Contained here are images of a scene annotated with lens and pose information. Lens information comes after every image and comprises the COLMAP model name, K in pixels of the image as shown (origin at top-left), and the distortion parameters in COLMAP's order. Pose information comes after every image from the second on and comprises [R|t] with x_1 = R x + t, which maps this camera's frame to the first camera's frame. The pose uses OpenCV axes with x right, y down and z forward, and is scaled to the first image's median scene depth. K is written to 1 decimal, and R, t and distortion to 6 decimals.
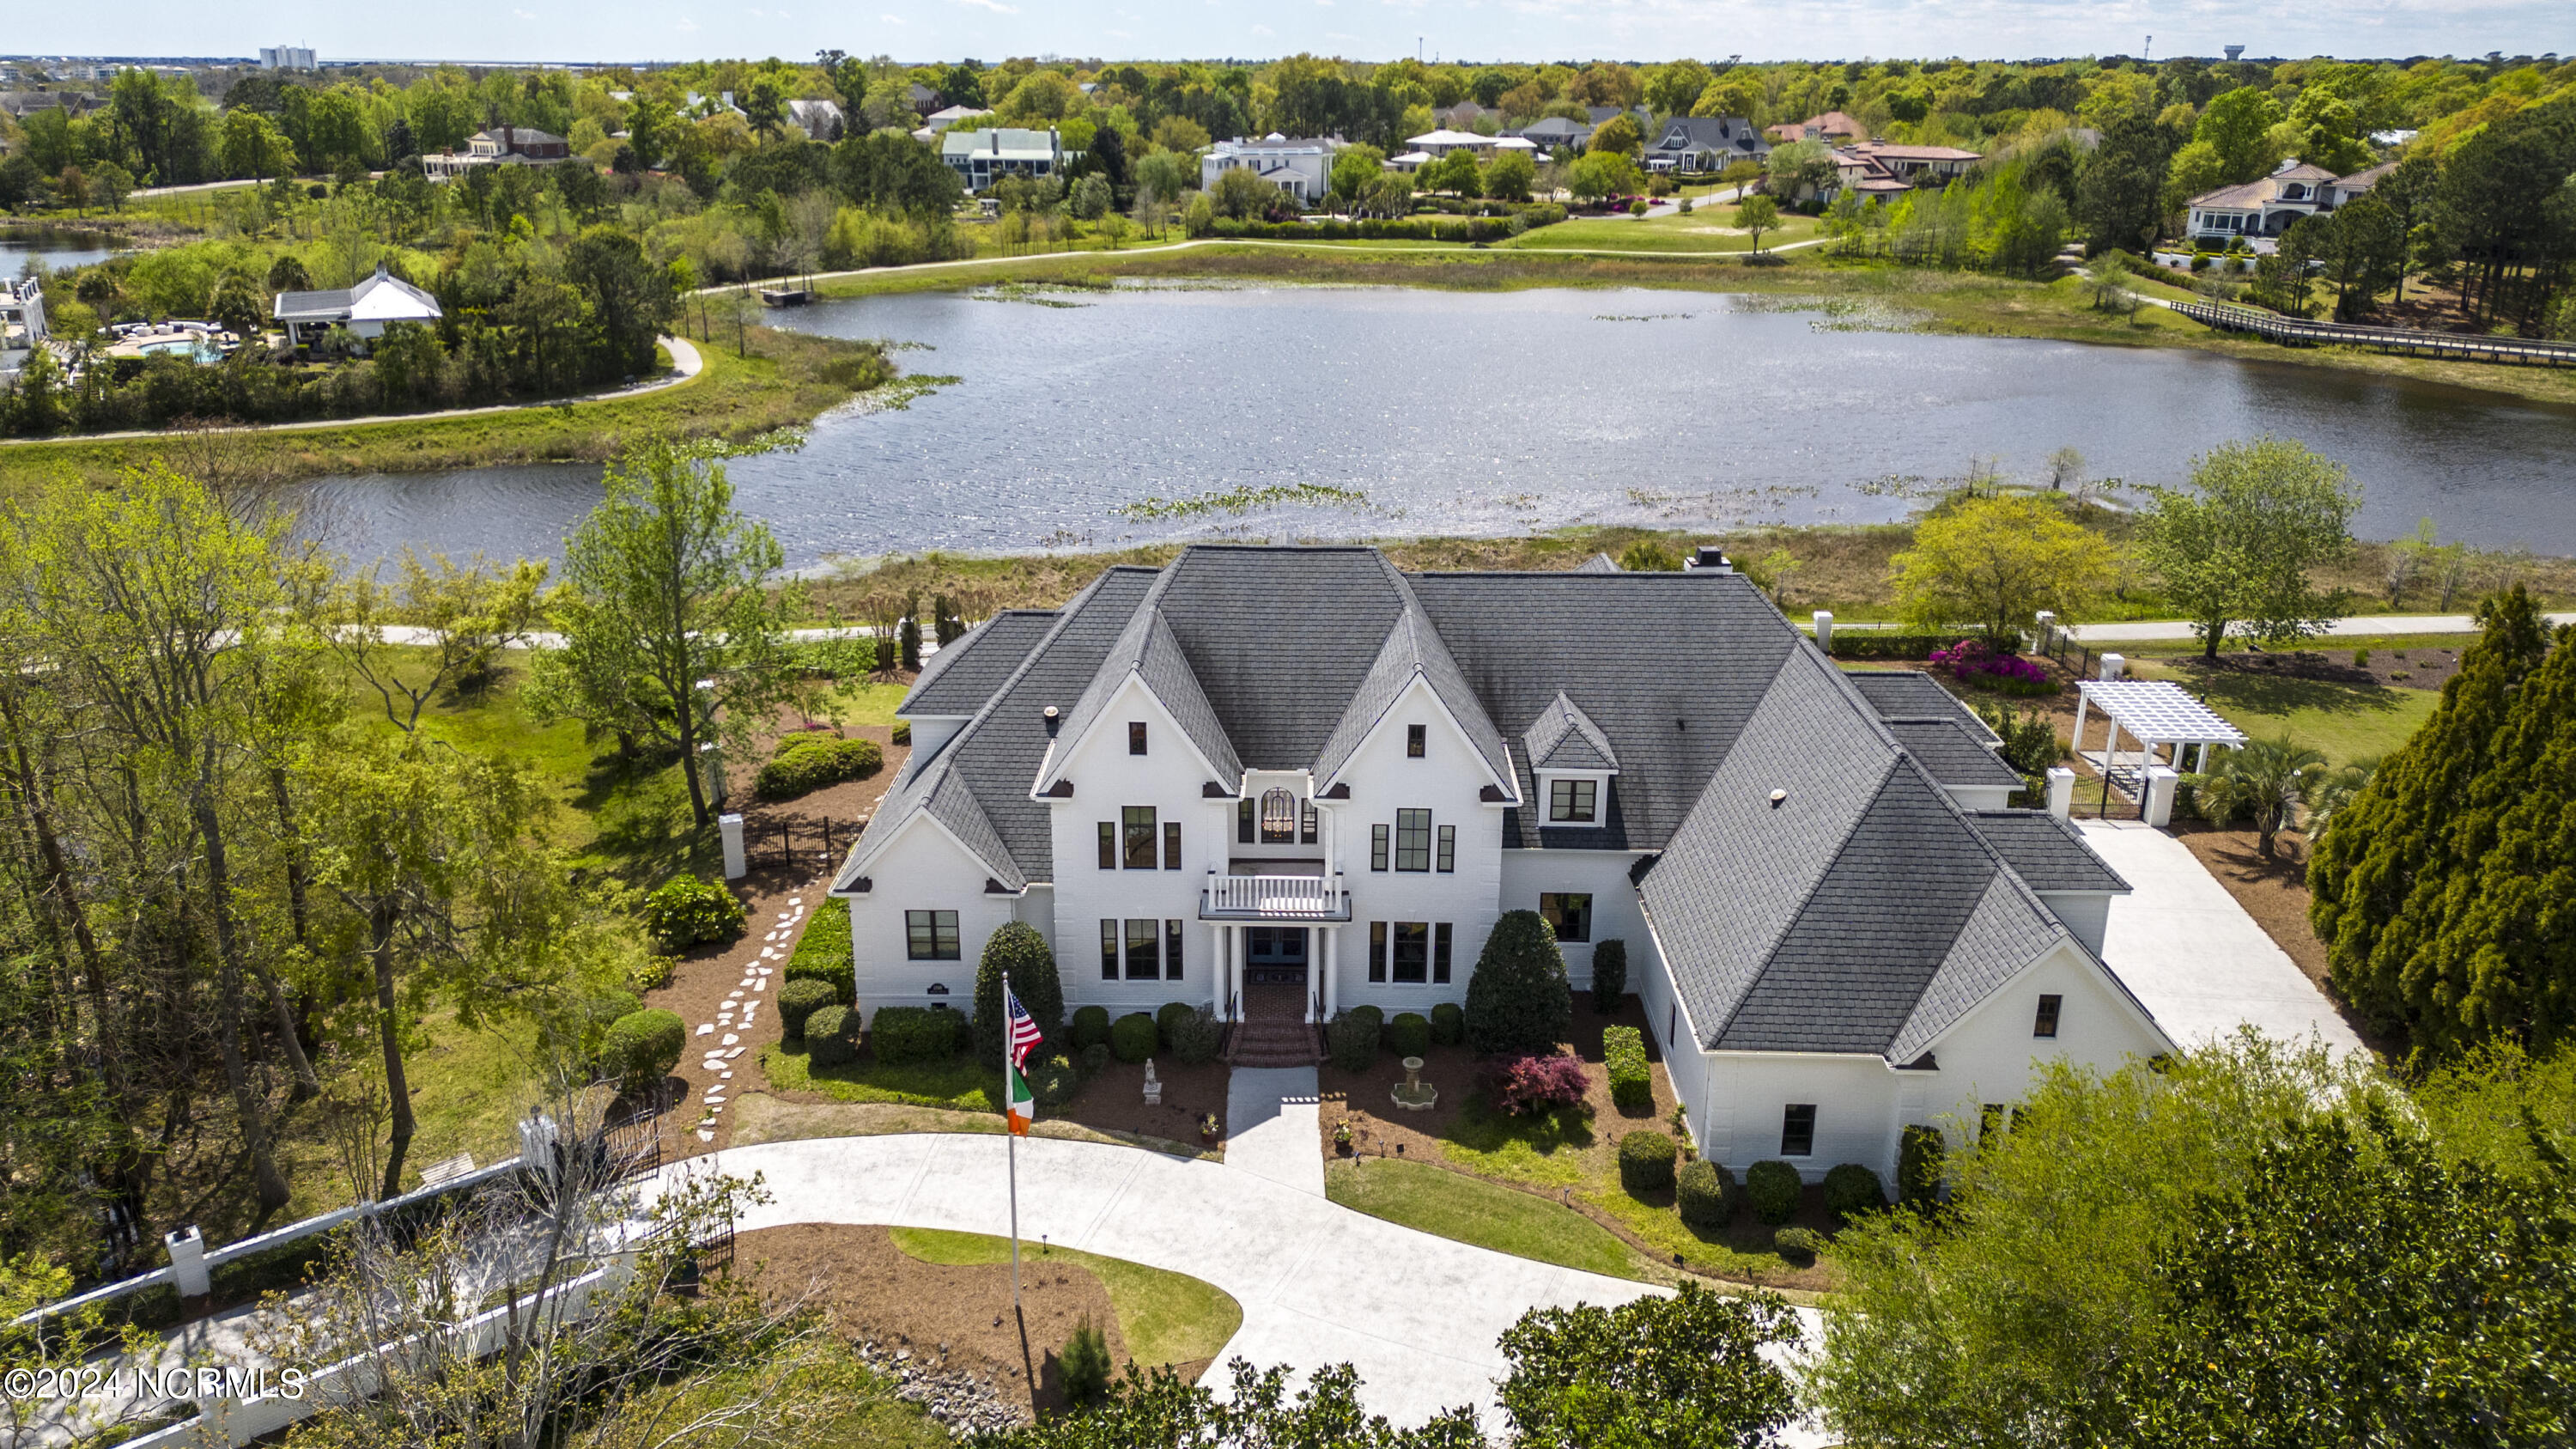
lens RADIAL K [[1784.9, 0, 1288.0], [0, 1784.9, 724.5], [0, 0, 1]] dist [0.094395, -0.096507]
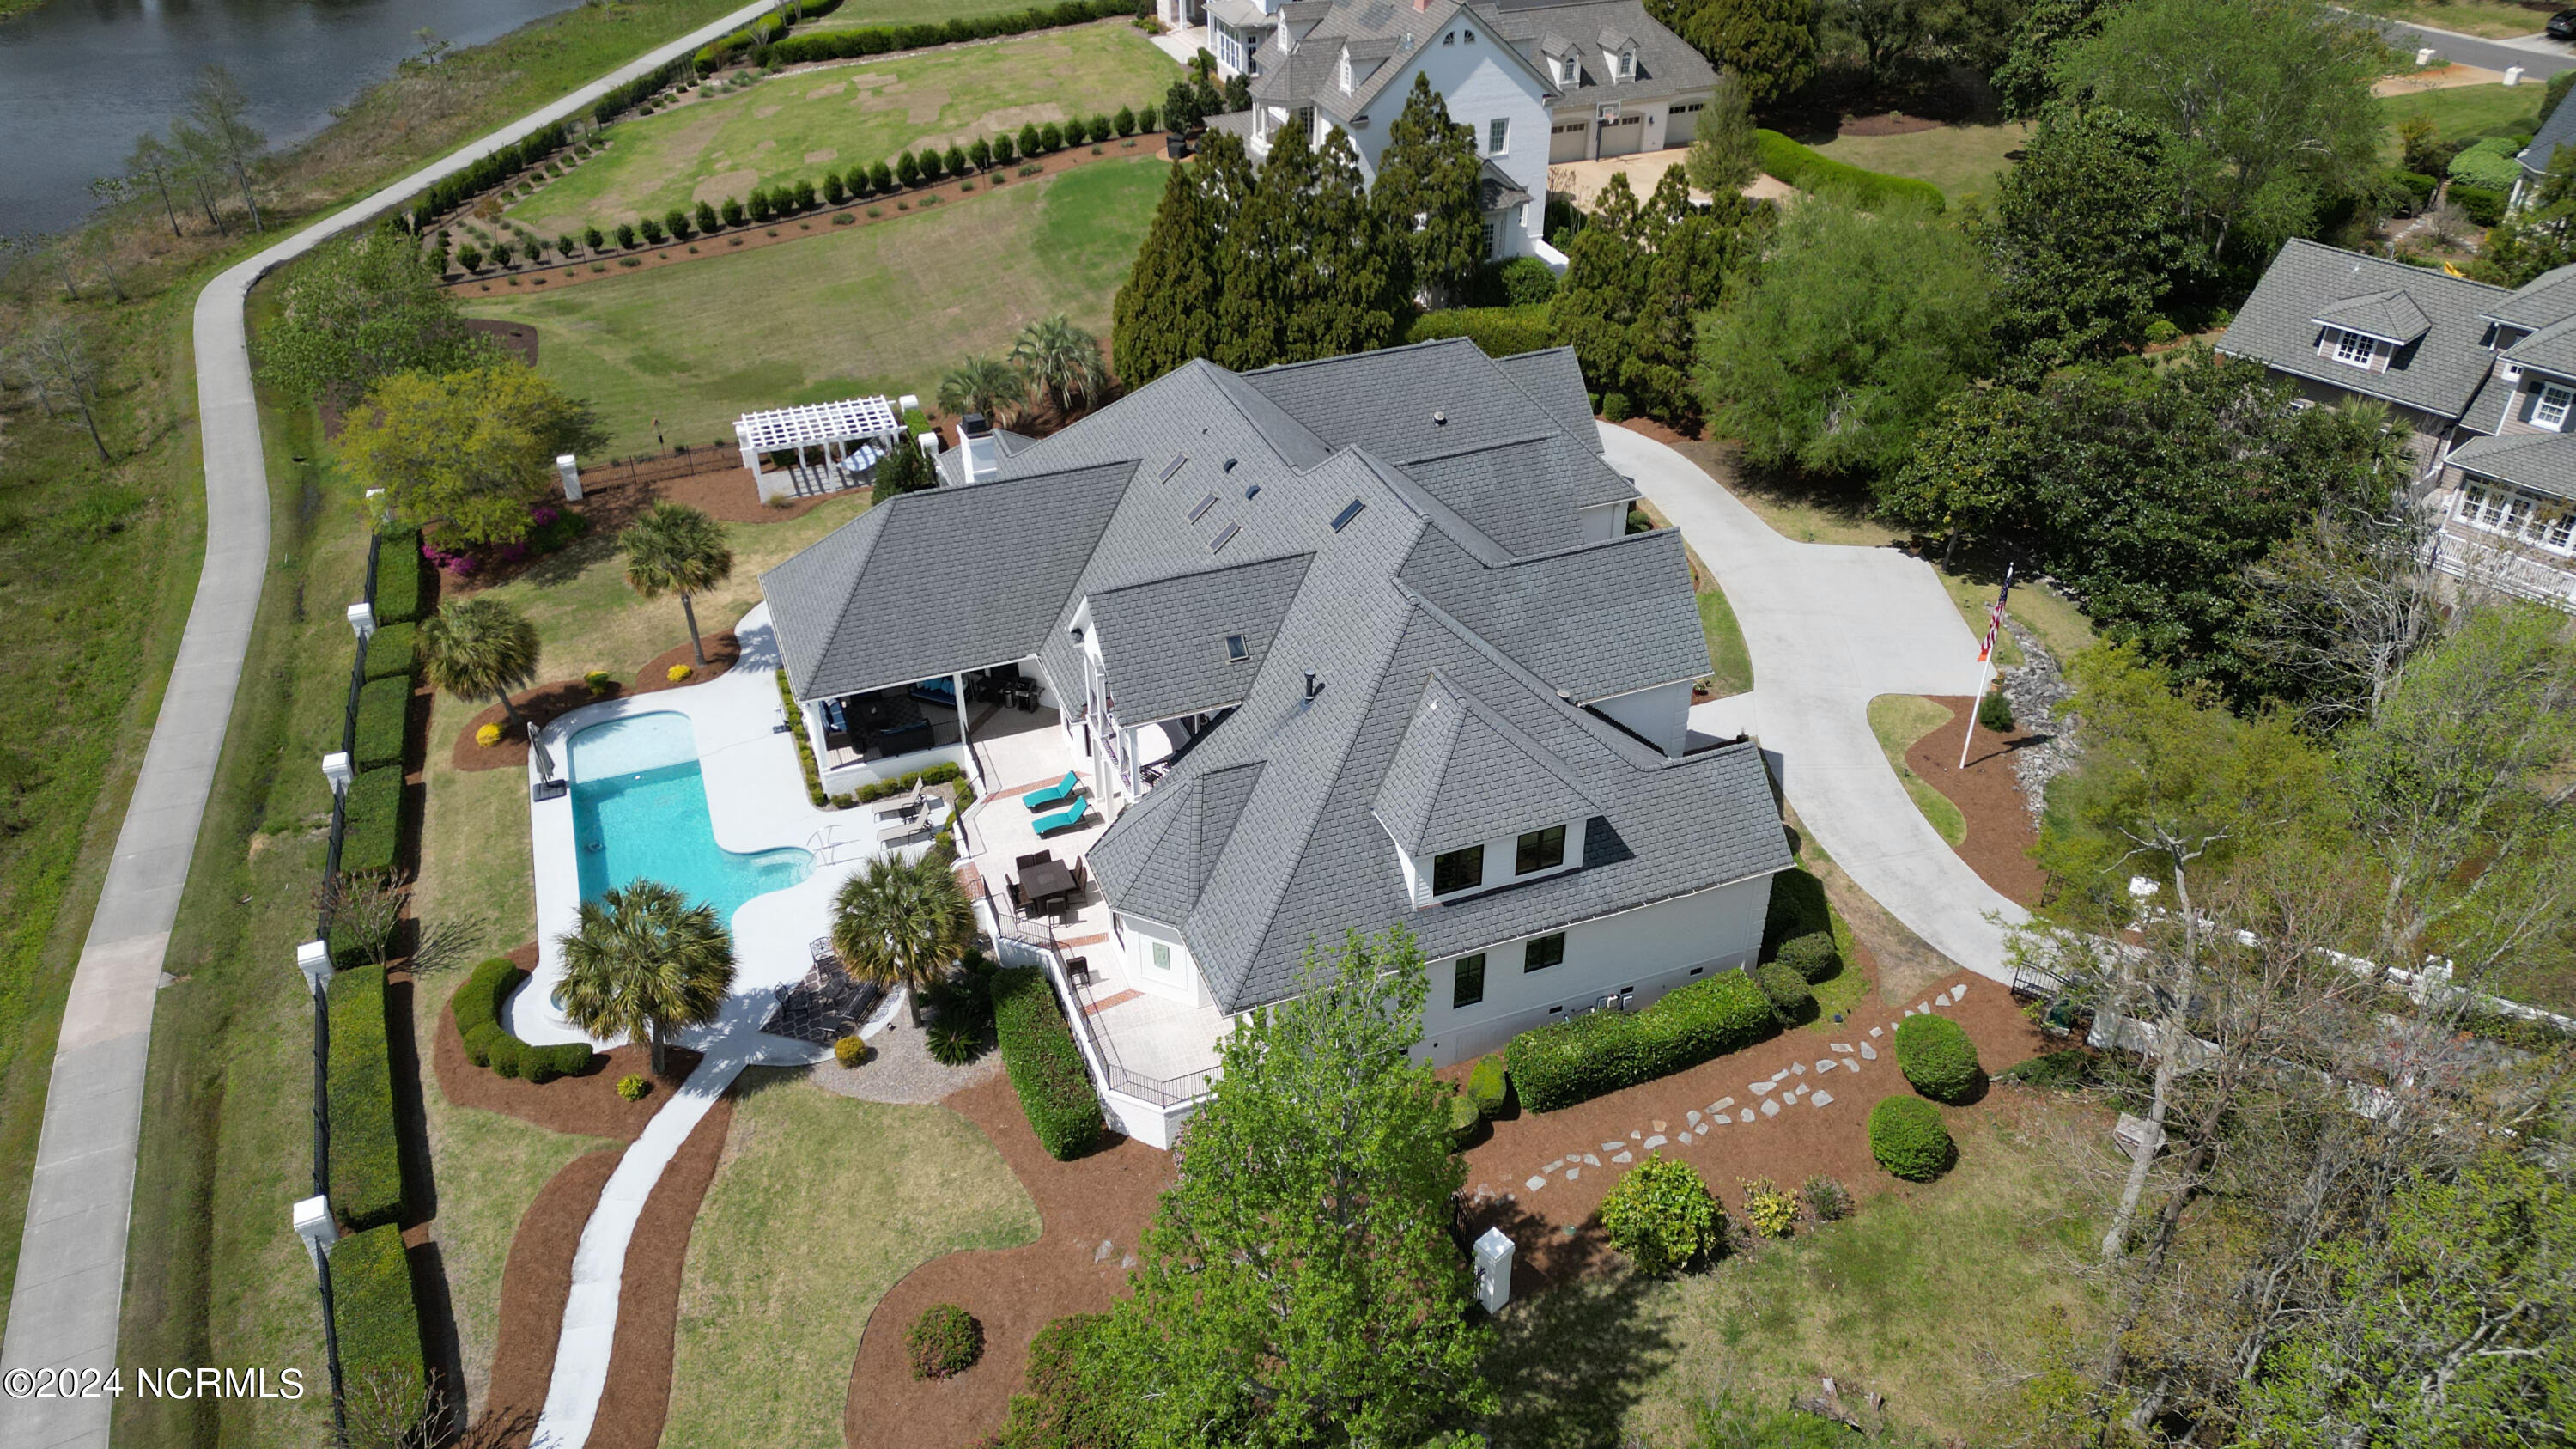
lens RADIAL K [[1784.9, 0, 1288.0], [0, 1784.9, 724.5], [0, 0, 1]] dist [0.094395, -0.096507]
pose [[-0.372117, -0.511584, 0.774474, -0.937265], [0.341144, 0.700613, 0.626707, -0.741130], [-0.863220, 0.497416, -0.086186, 1.332121]]
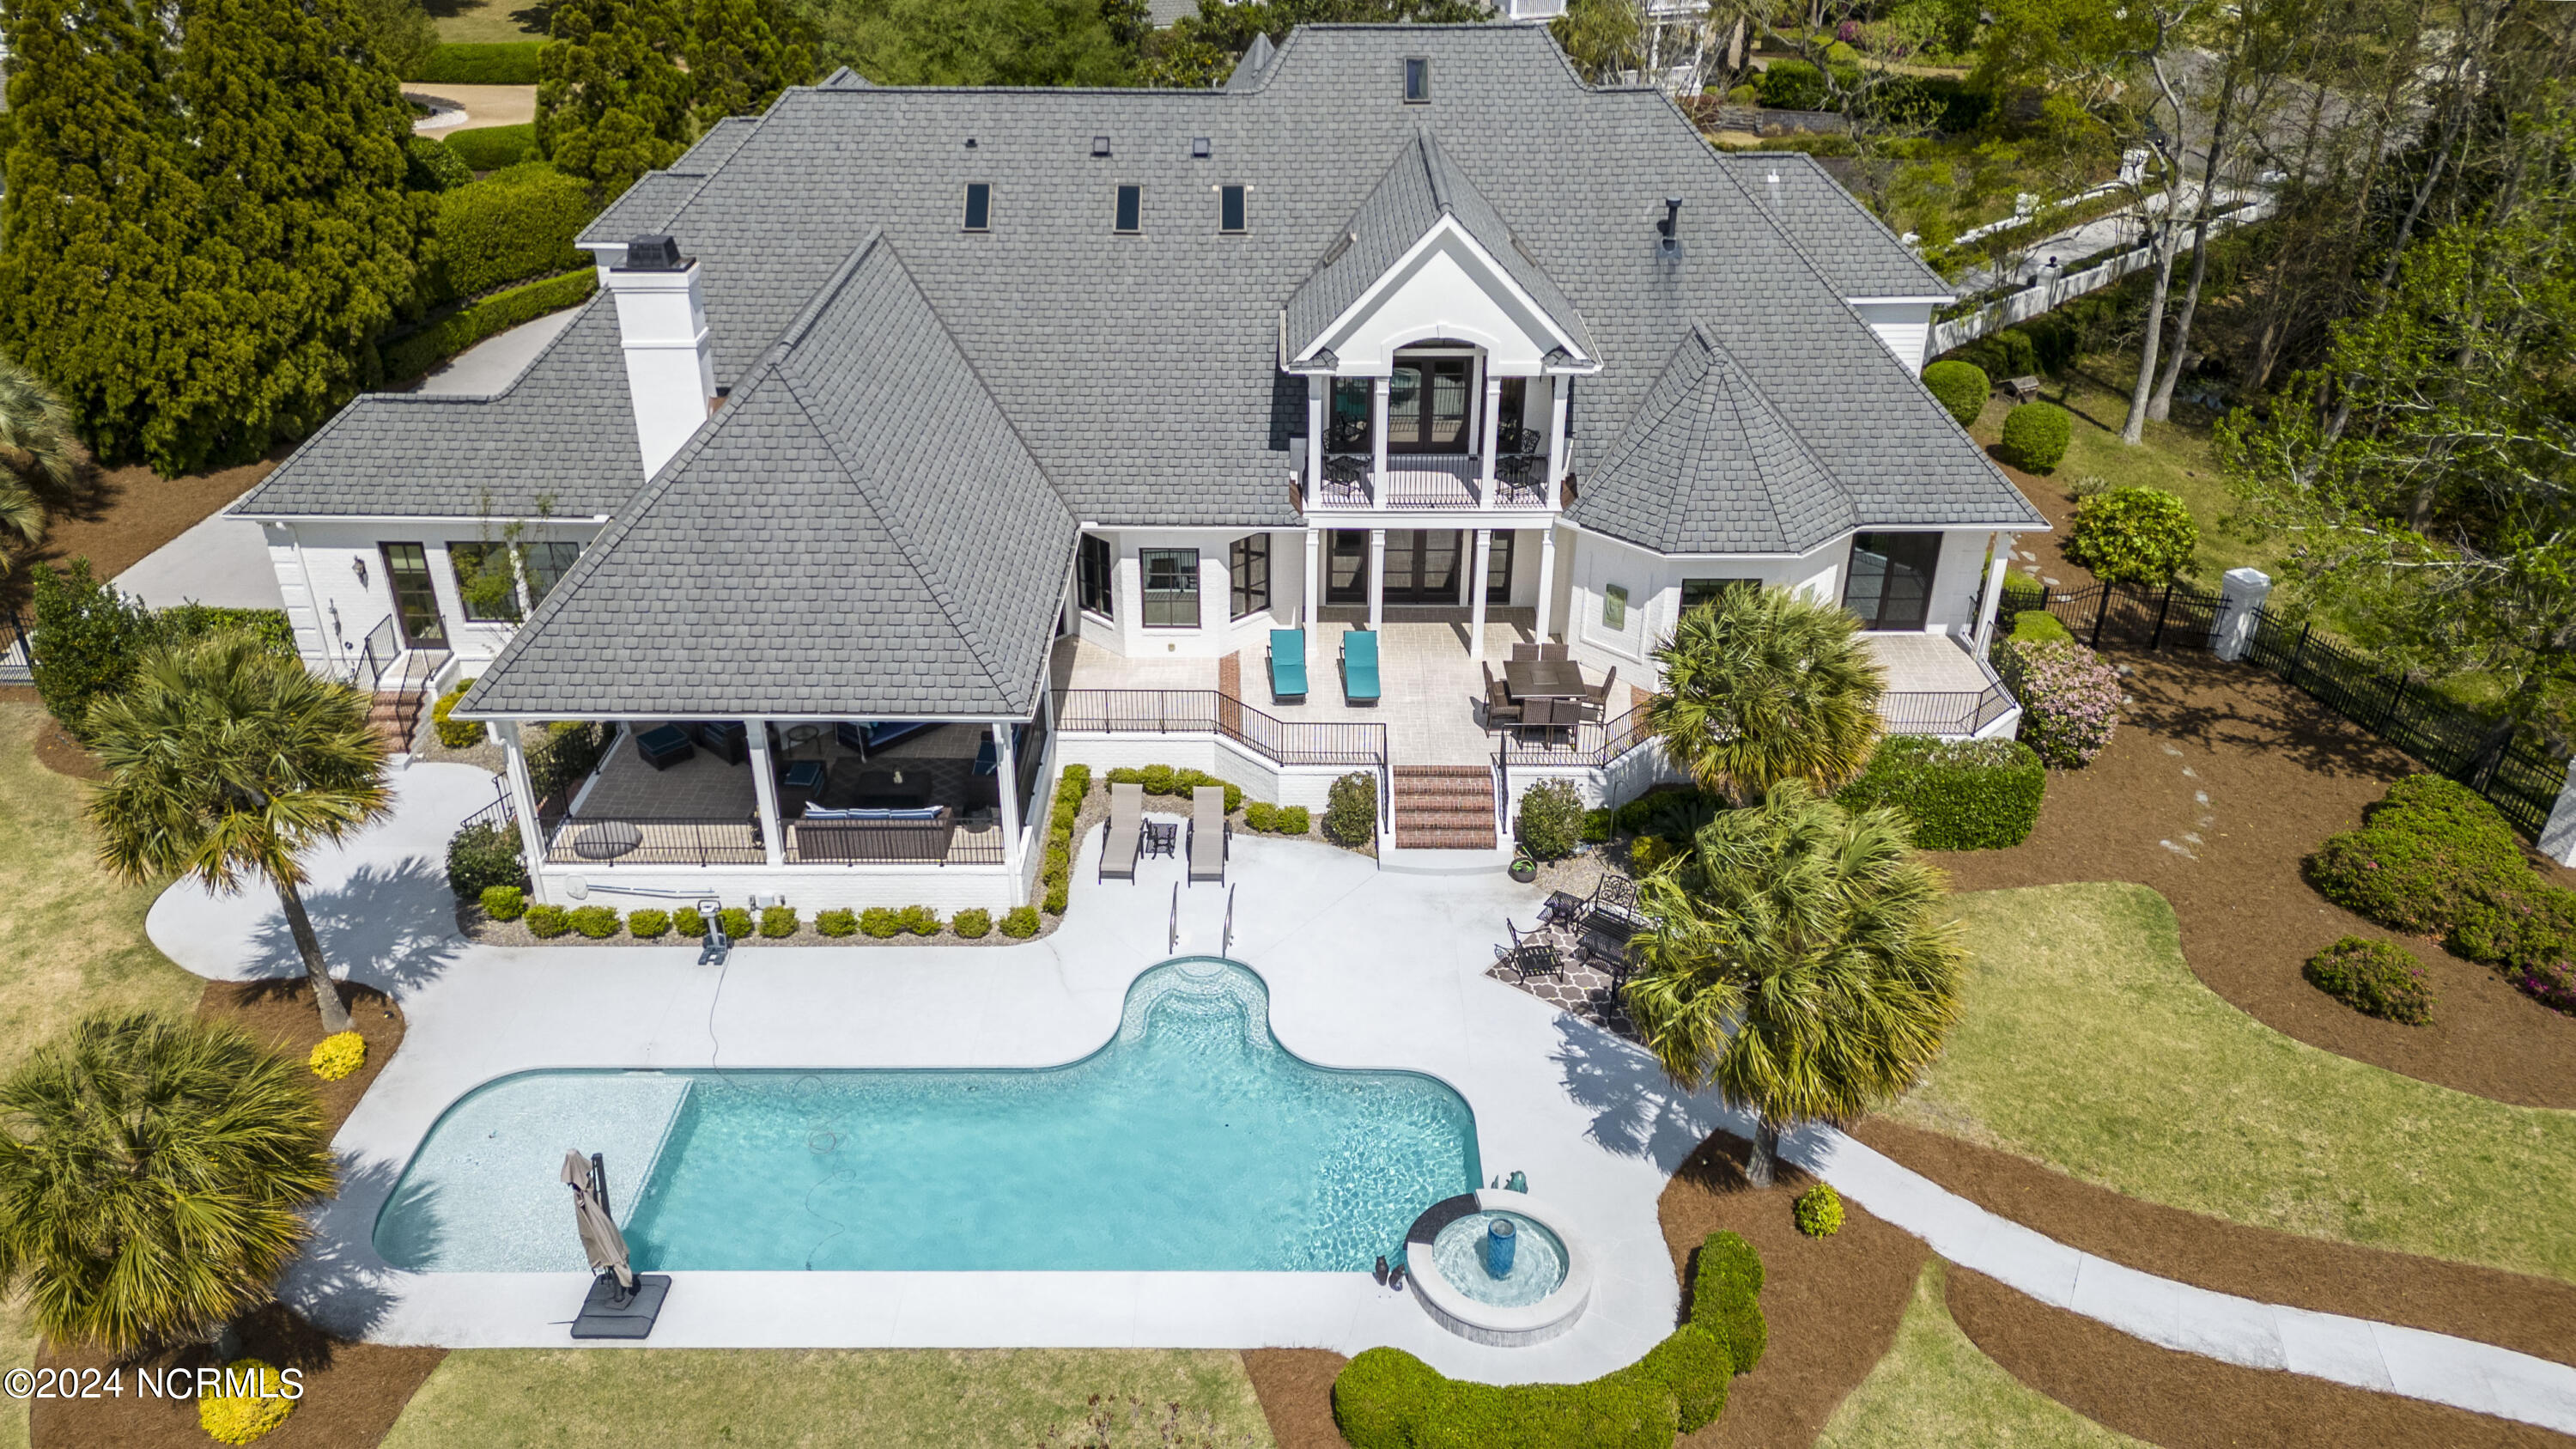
lens RADIAL K [[1784.9, 0, 1288.0], [0, 1784.9, 724.5], [0, 0, 1]] dist [0.094395, -0.096507]
pose [[-0.999795, -0.003109, -0.020005, 0.073667], [-0.017398, 0.637232, 0.770475, -0.559806], [0.010352, 0.770665, -0.637156, 1.894747]]
